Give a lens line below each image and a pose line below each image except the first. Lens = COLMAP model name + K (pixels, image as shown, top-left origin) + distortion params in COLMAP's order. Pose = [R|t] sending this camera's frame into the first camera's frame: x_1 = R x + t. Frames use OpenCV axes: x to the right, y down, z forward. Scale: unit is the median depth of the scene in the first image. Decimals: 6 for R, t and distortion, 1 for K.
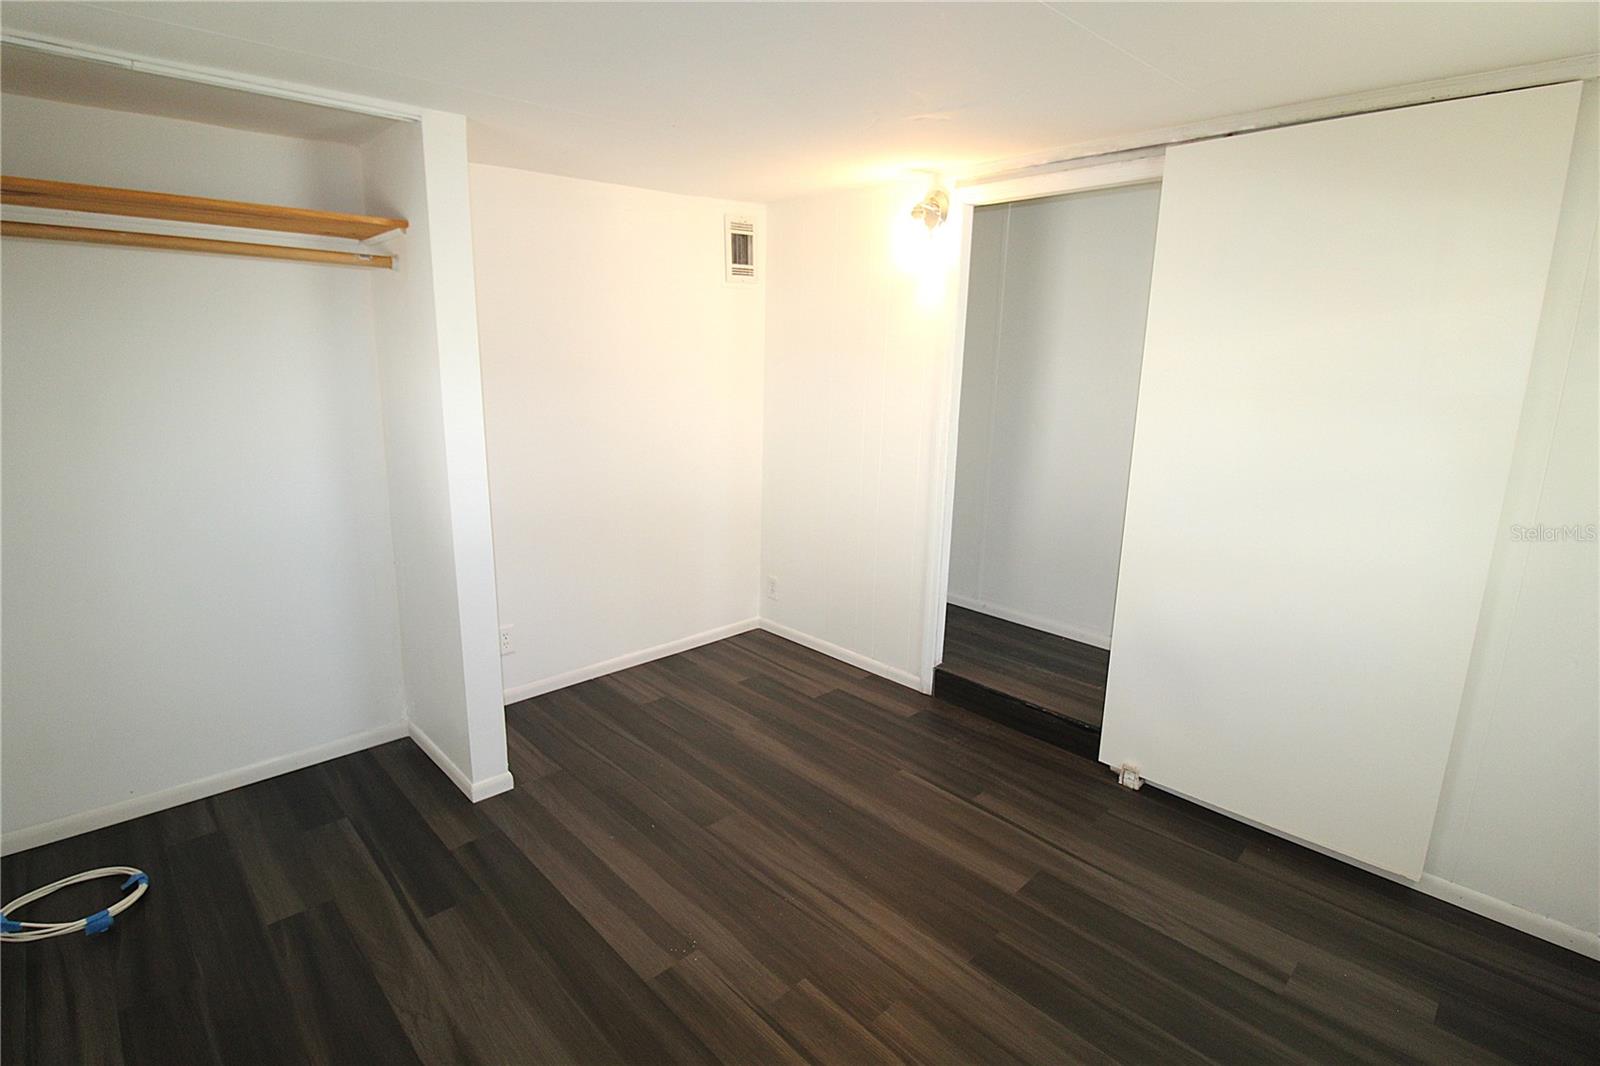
lens RADIAL K [[767.8, 0, 797.5], [0, 767.8, 520.1], [0, 0, 1]] dist [-0.004467, -0.000904]
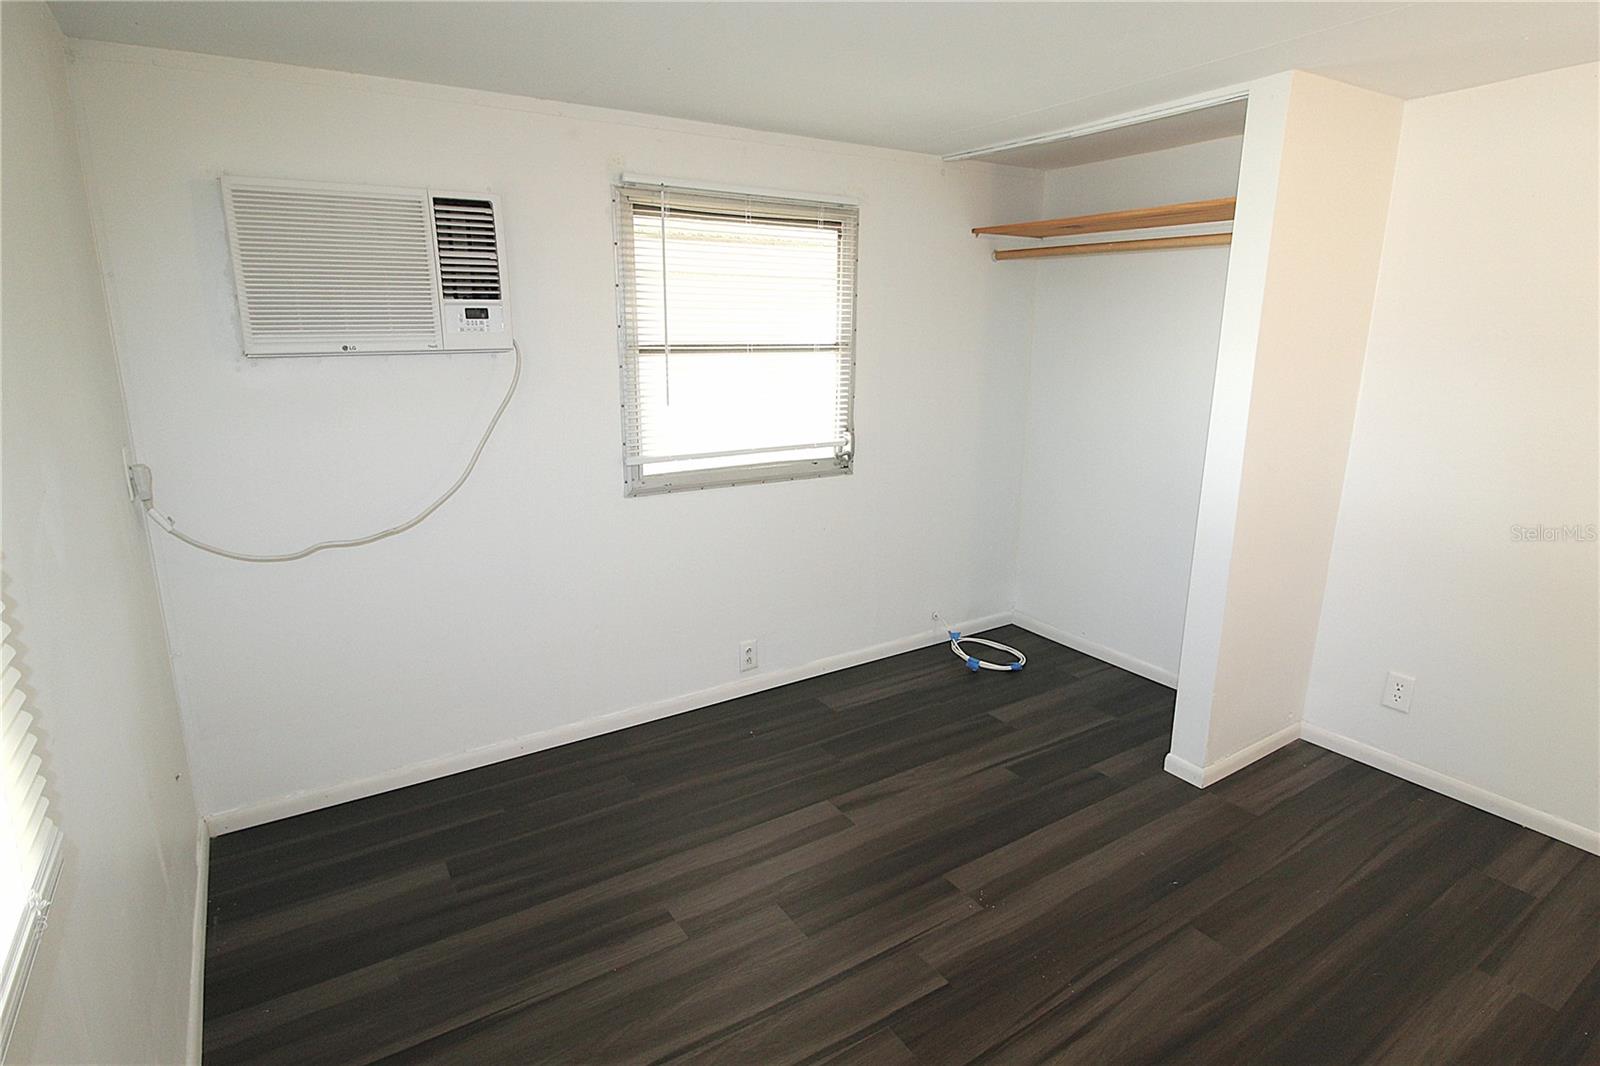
lens RADIAL K [[792.7, 0, 785.9], [0, 792.7, 526.4], [0, 0, 1]] dist [-0.001915, -0.000454]
pose [[-0.160115, 0.236412, -0.958370, 0.719295], [-0.229411, 0.935398, 0.269073, -0.125814], [0.960070, 0.262943, -0.095536, 0.640912]]
